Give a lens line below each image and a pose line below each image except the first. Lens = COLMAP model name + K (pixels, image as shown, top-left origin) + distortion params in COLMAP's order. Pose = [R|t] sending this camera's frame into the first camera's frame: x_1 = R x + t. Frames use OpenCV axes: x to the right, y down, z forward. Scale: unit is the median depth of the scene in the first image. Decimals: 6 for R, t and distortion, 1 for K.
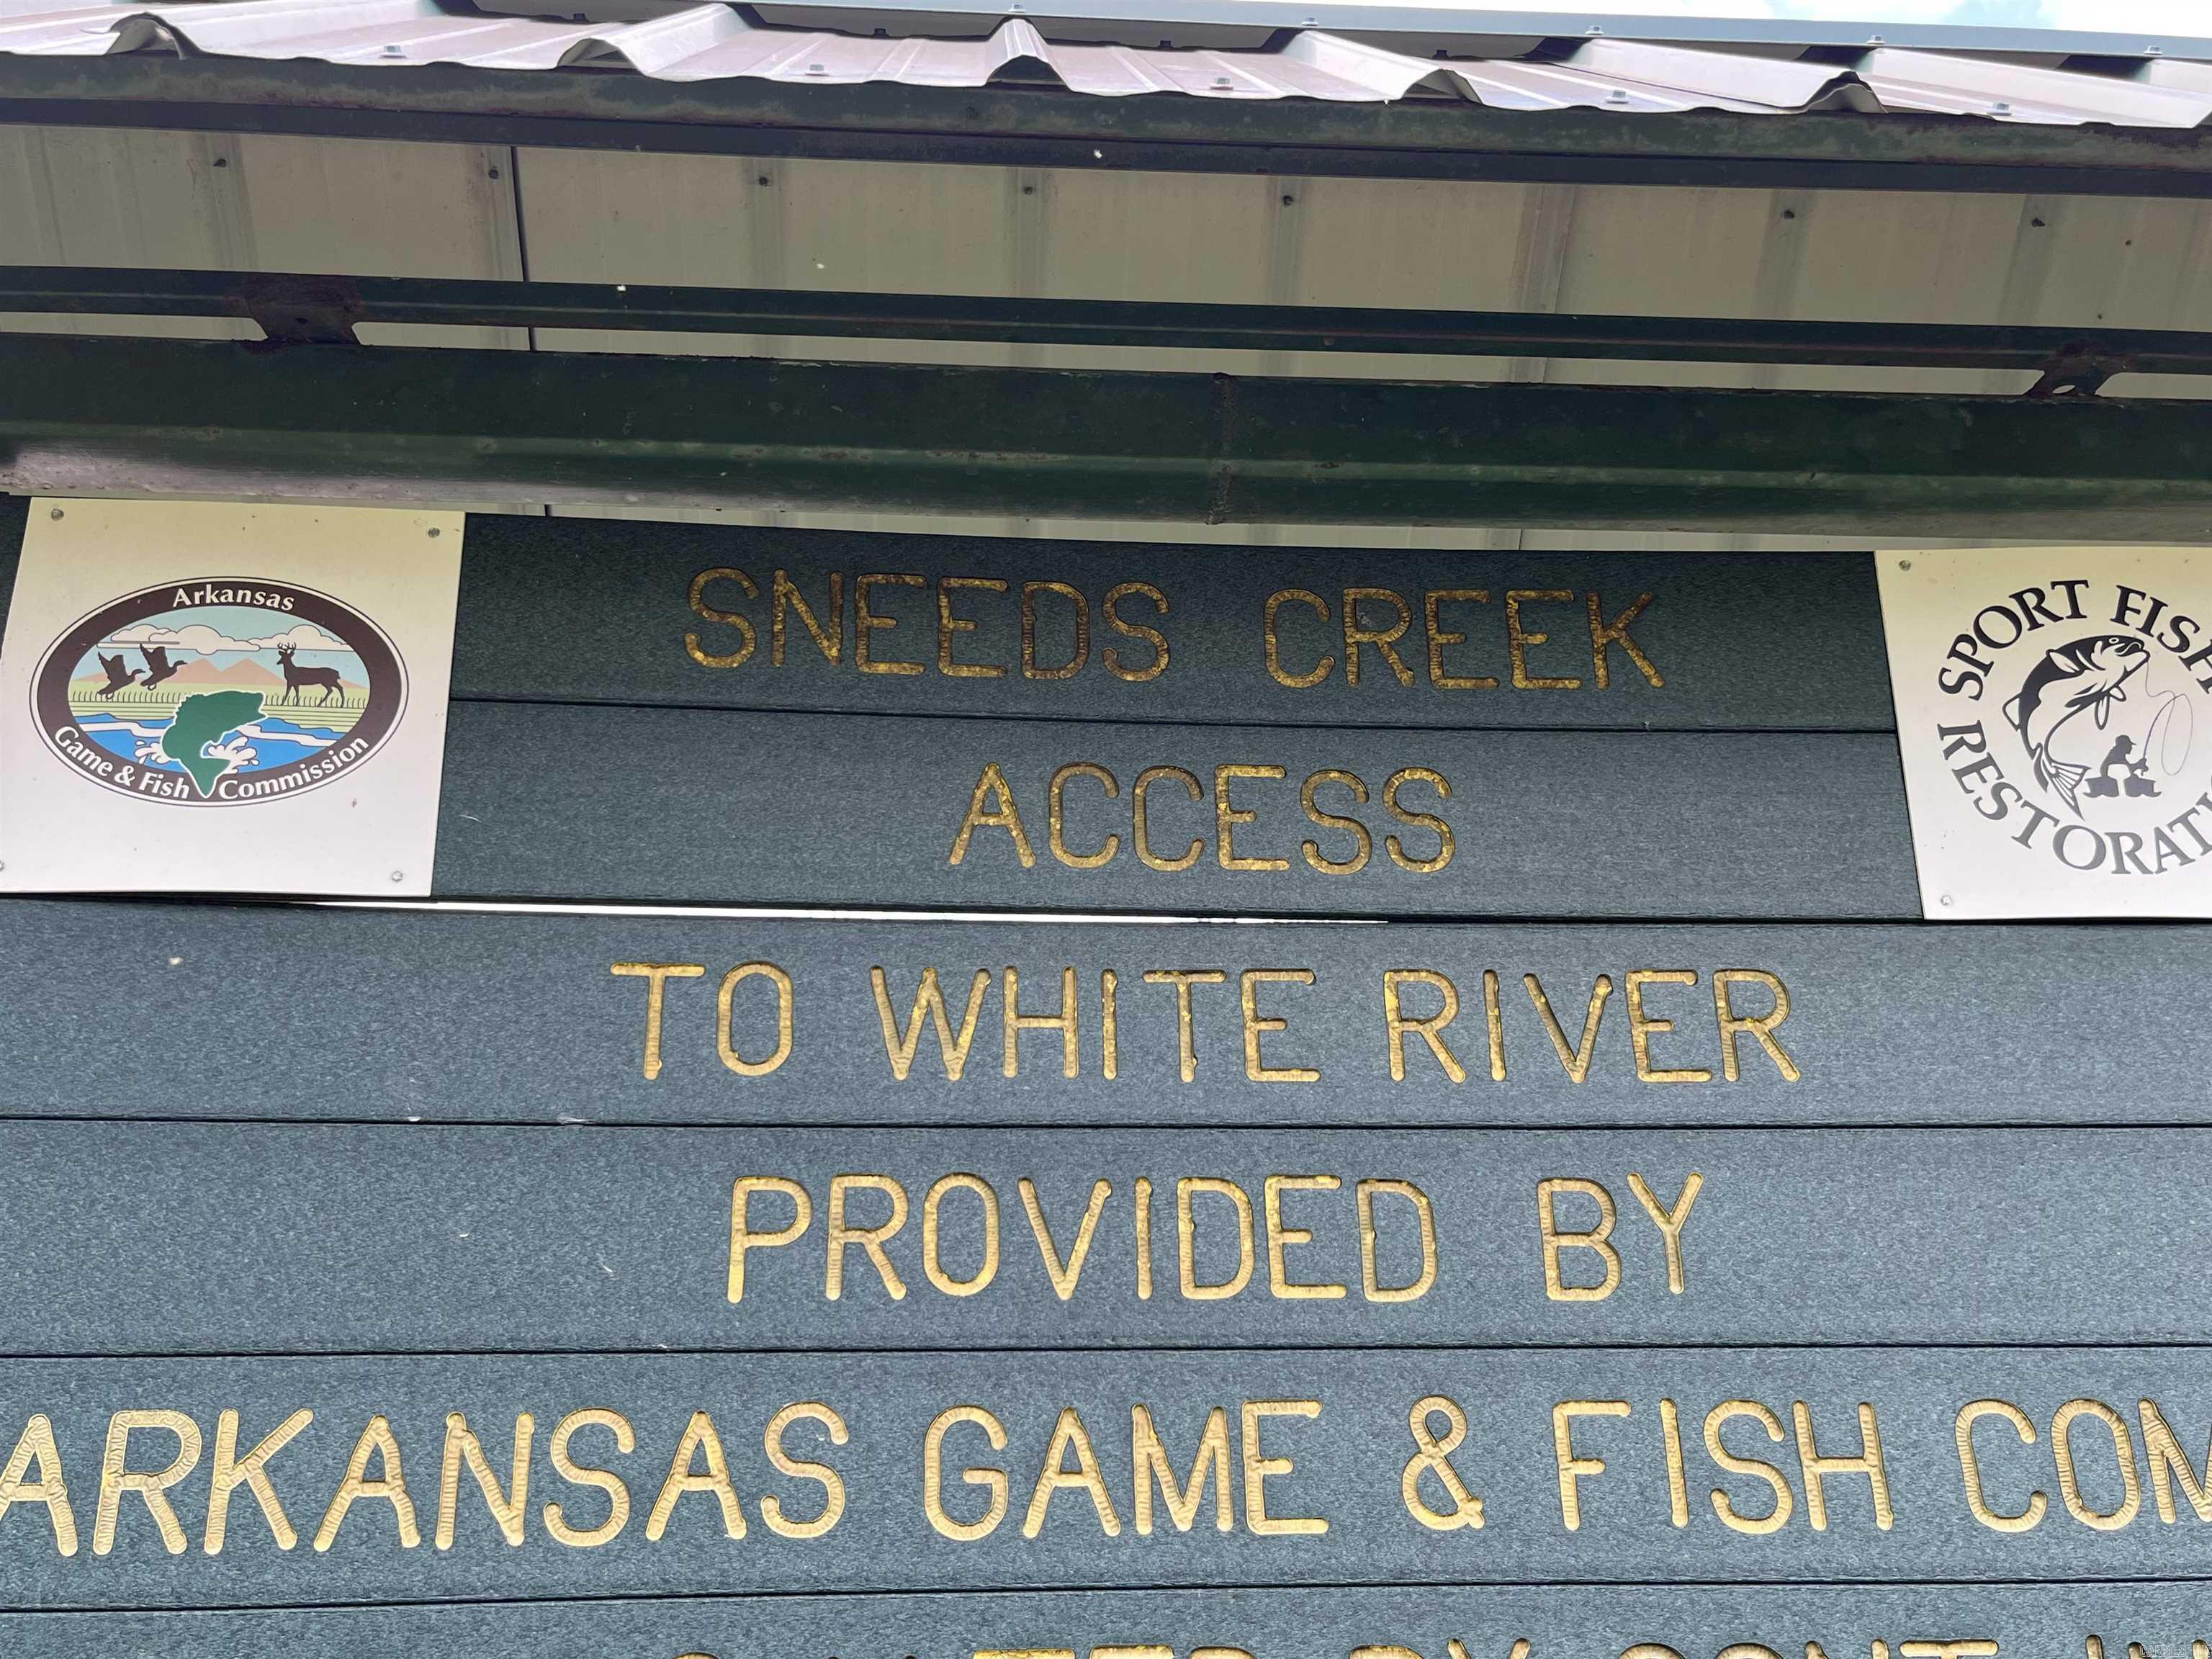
lens RADIAL K [[1883.0, 0, 1107.0], [0, 1883.0, 829.6], [0, 0, 1]] dist [0.002352, 0.005494]
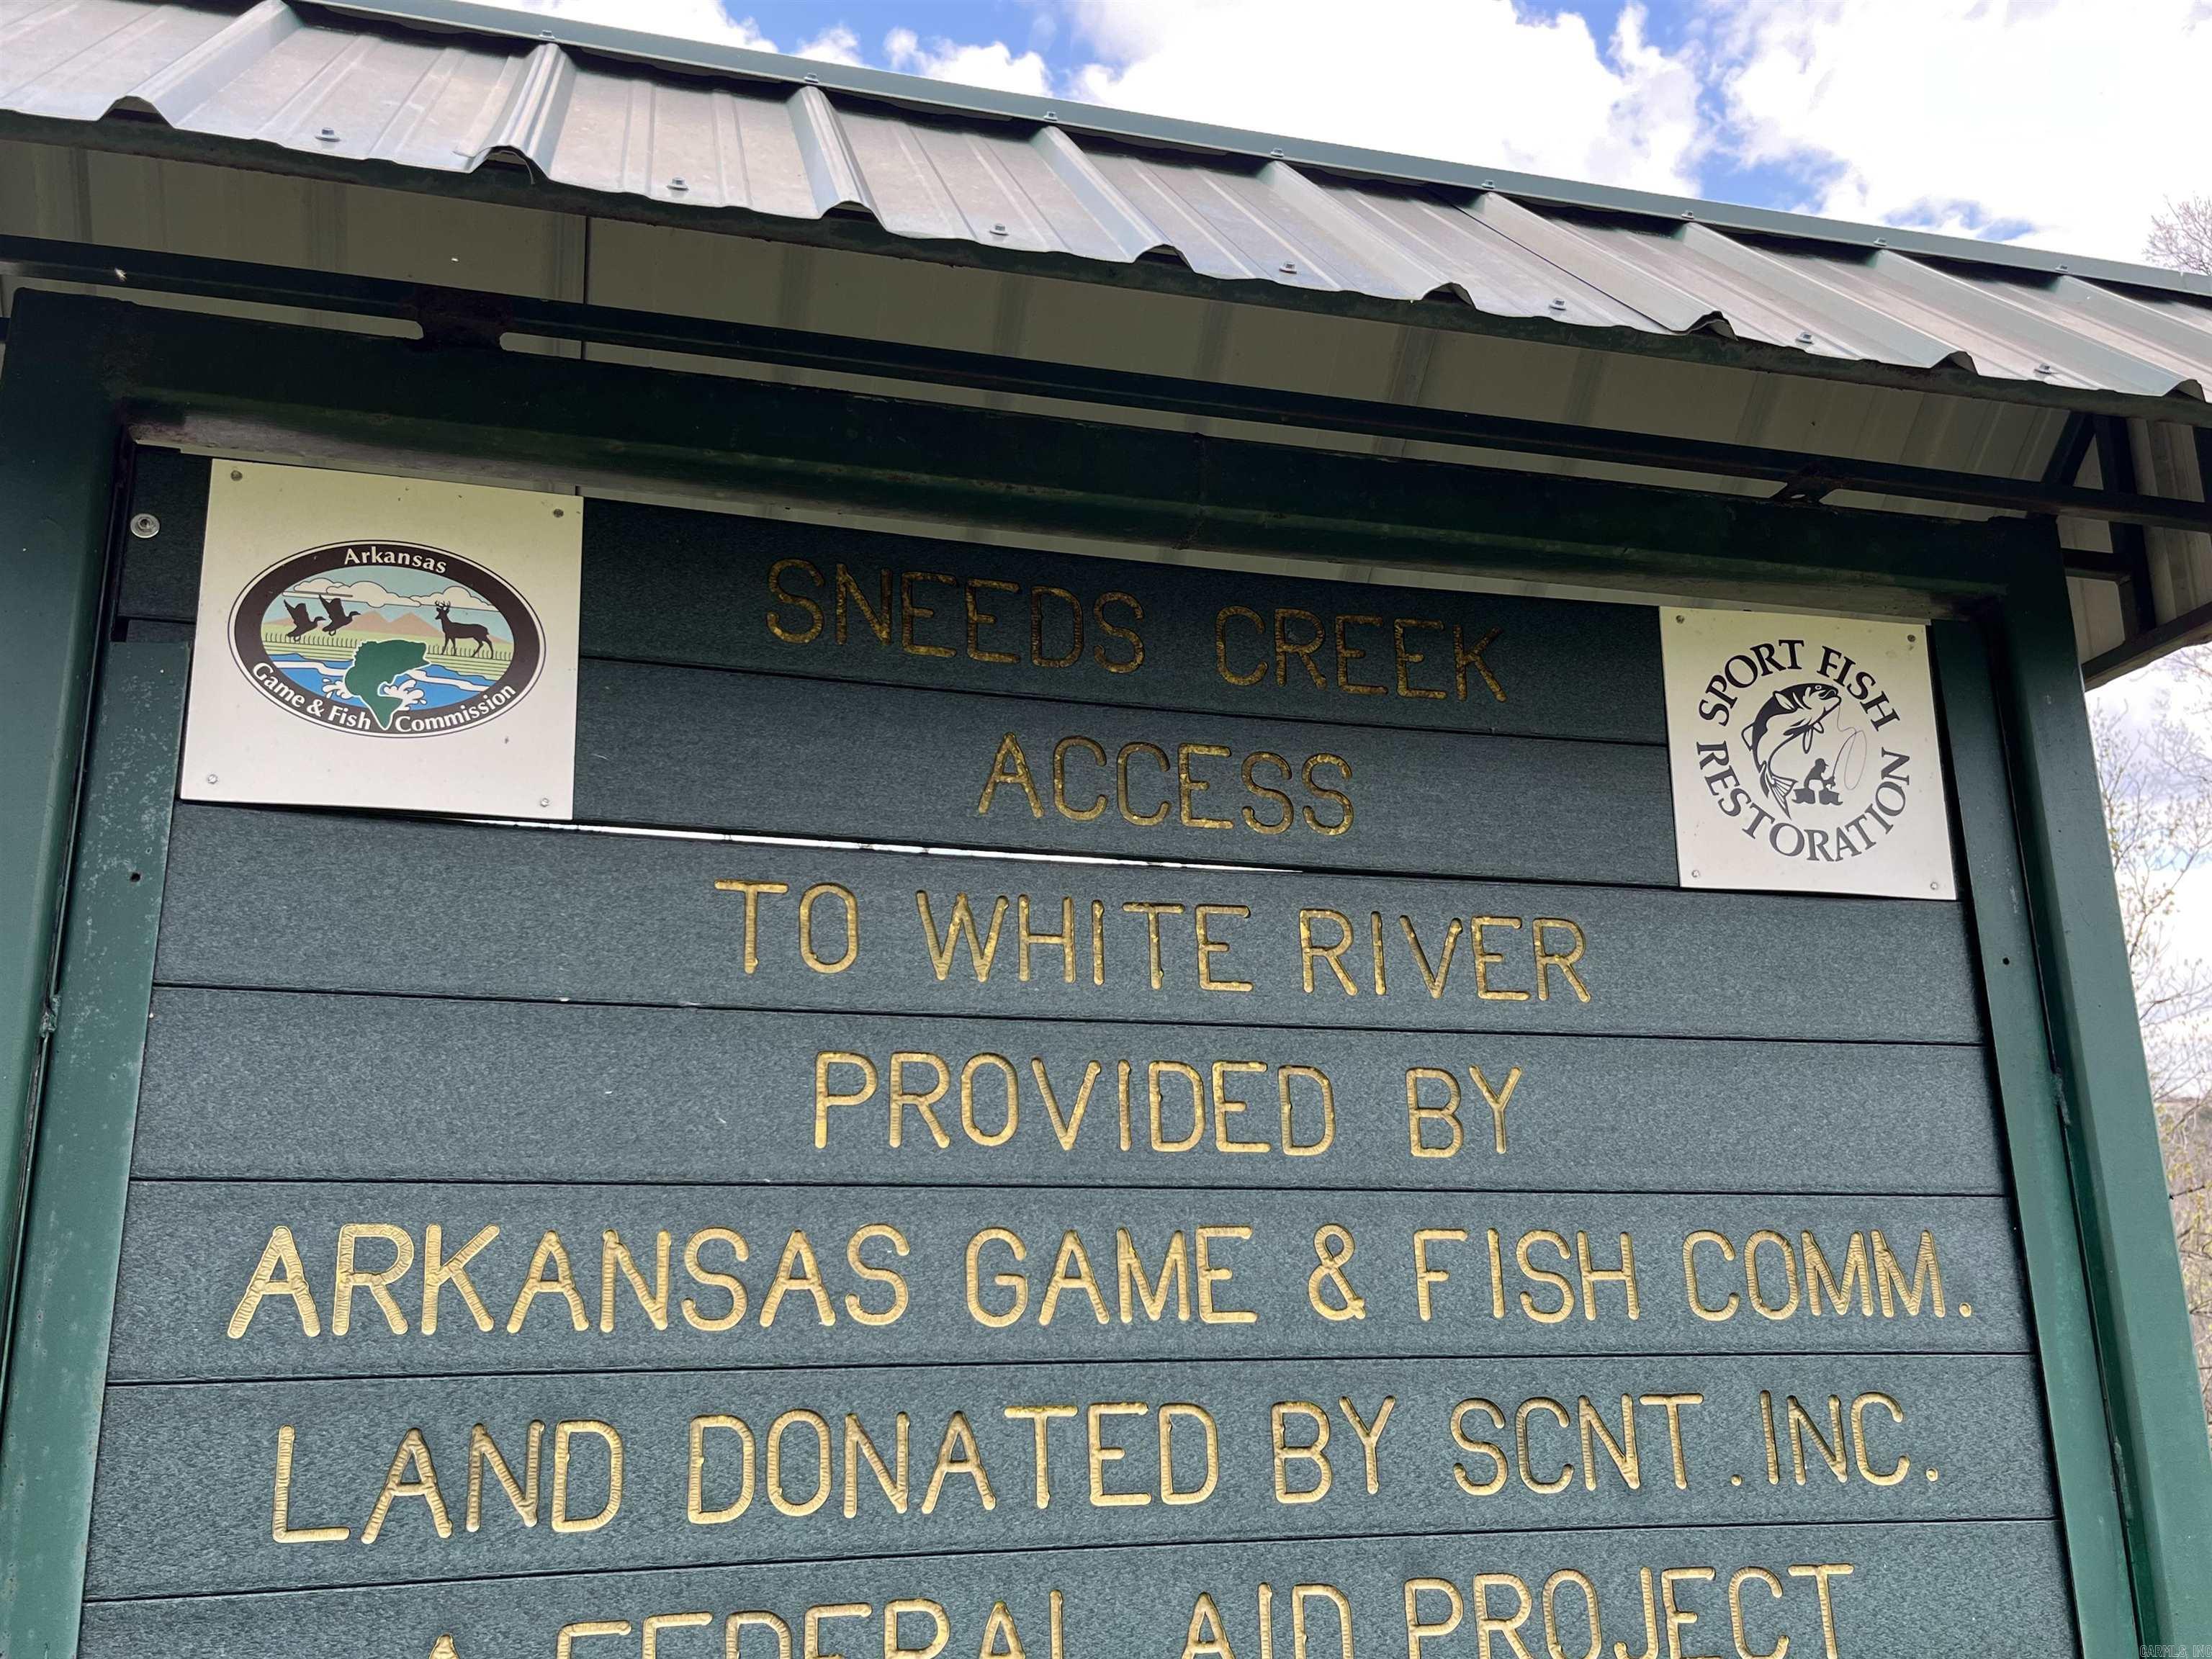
lens RADIAL K [[1883.0, 0, 1101.6], [0, 1883.0, 830.9], [0, 0, 1]] dist [0.002352, 0.005494]
pose [[0.980768, 0.048261, 0.189119, -0.249776], [-0.060483, 0.996401, 0.059392, -0.051269], [-0.185572, -0.069689, 0.980156, -0.270878]]
